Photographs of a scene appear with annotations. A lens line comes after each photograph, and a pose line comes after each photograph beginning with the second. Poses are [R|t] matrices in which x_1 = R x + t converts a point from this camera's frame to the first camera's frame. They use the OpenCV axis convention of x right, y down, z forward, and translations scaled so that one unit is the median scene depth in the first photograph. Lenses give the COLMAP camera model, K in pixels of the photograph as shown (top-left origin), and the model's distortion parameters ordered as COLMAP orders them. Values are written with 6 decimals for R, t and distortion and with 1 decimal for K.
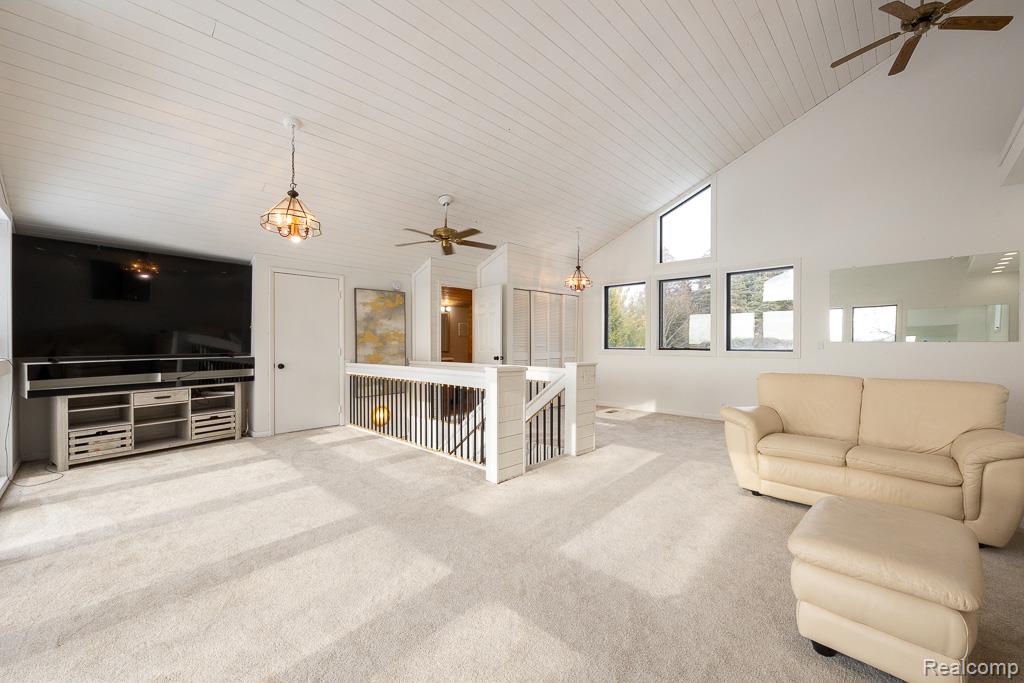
lens RADIAL K [[415.6, 0, 511.0], [0, 415.6, 343.5], [0, 0, 1]] dist [-0.000792, -0.000459]
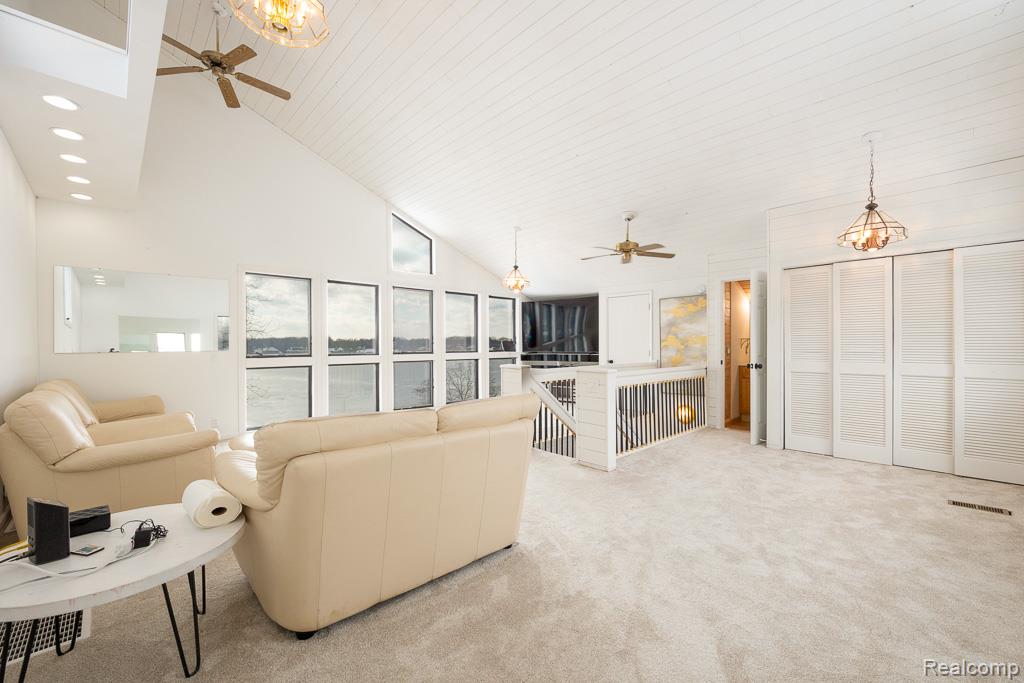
lens RADIAL K [[415.6, 0, 511.0], [0, 415.6, 343.5], [0, 0, 1]] dist [-0.000792, -0.000459]
pose [[-0.026469, -0.008025, -0.999617, 0.853162], [-0.003072, 0.999964, -0.007946, 0.003436], [0.999645, 0.002861, -0.026493, 0.647429]]
